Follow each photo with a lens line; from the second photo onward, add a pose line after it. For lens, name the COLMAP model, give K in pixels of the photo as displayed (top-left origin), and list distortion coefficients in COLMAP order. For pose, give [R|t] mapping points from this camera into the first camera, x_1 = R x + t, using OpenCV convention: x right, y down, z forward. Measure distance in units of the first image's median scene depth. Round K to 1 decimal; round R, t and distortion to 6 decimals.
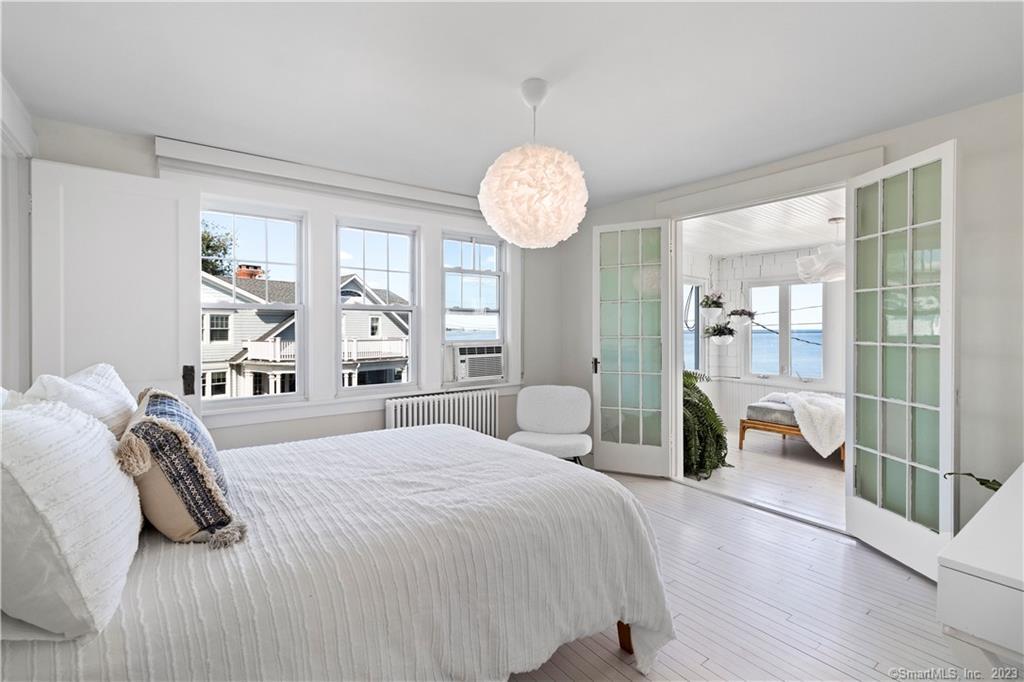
lens RADIAL K [[469.5, 0, 516.6], [0, 469.5, 332.7], [0, 0, 1]] dist [0.005432, 0.000549]
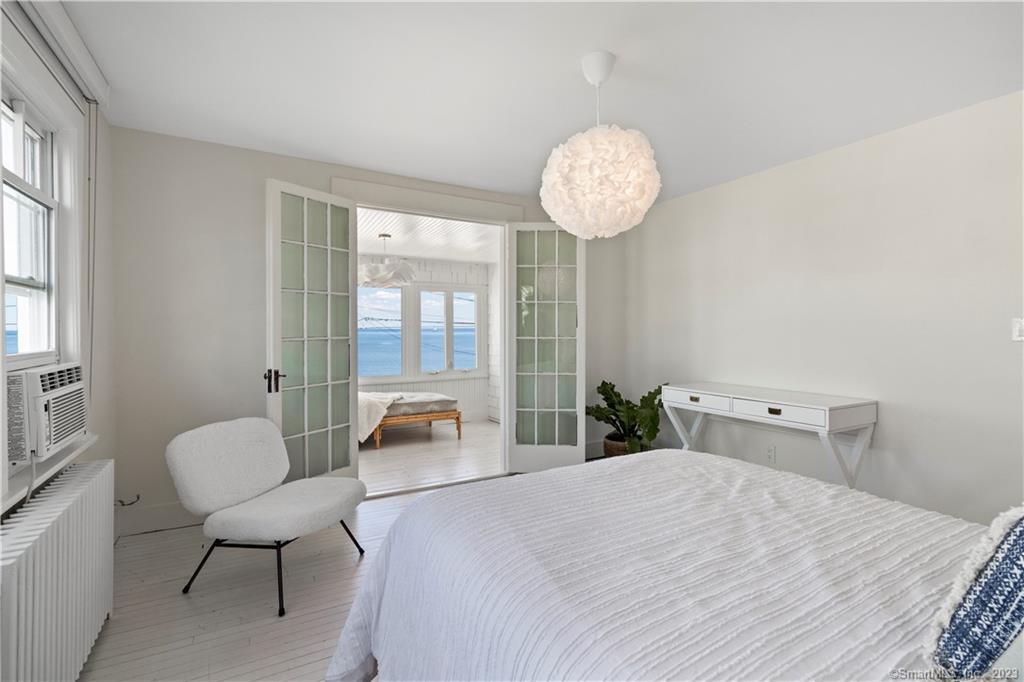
lens RADIAL K [[469.5, 0, 516.6], [0, 469.5, 332.7], [0, 0, 1]] dist [0.005432, 0.000549]
pose [[0.114105, -0.006633, 0.993447, -0.729965], [0.008031, 0.999951, 0.005754, -0.002737], [-0.993436, 0.007322, 0.114153, 0.871657]]
